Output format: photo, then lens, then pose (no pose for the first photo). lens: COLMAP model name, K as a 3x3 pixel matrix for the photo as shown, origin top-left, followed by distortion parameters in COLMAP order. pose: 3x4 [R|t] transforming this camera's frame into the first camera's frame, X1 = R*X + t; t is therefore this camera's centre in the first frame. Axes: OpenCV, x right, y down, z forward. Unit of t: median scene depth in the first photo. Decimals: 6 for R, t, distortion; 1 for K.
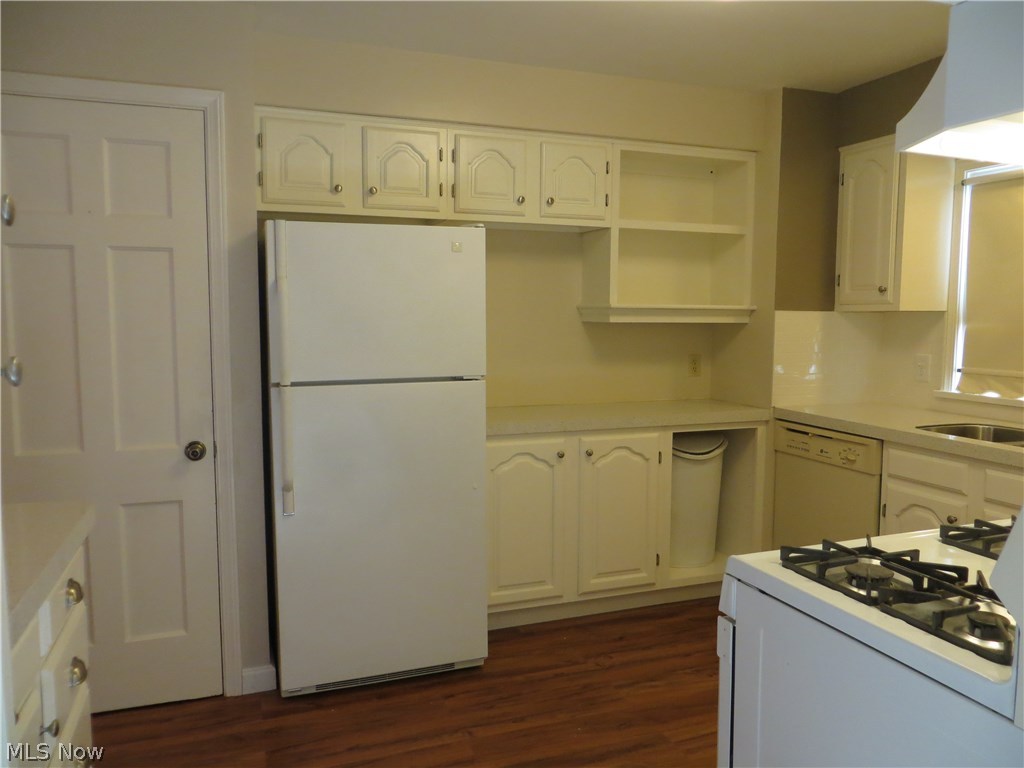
lens RADIAL K [[765.8, 0, 515.8], [0, 765.8, 384.7], [0, 0, 1]] dist [-0.008255, -0.006795]
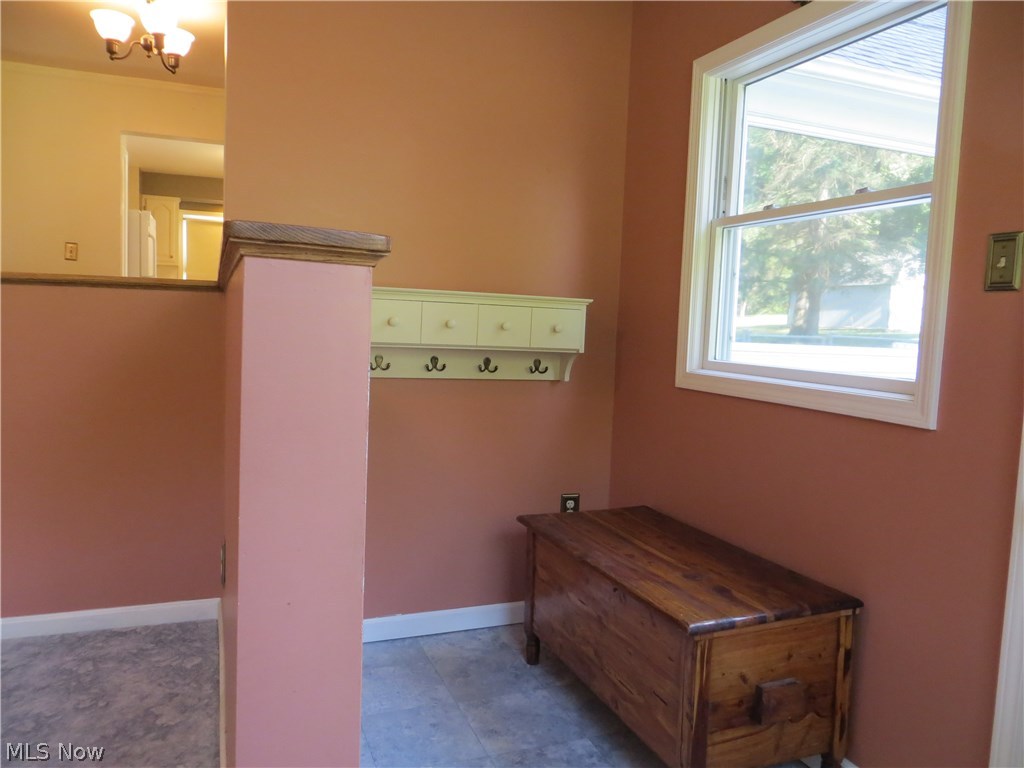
lens RADIAL K [[765.8, 0, 515.8], [0, 765.8, 384.7], [0, 0, 1]] dist [-0.008255, -0.006795]
pose [[-0.013505, -0.083409, 0.996424, -2.308851], [0.061376, 0.994567, 0.084085, 0.172925], [-0.998023, 0.062293, -0.008313, -0.119983]]
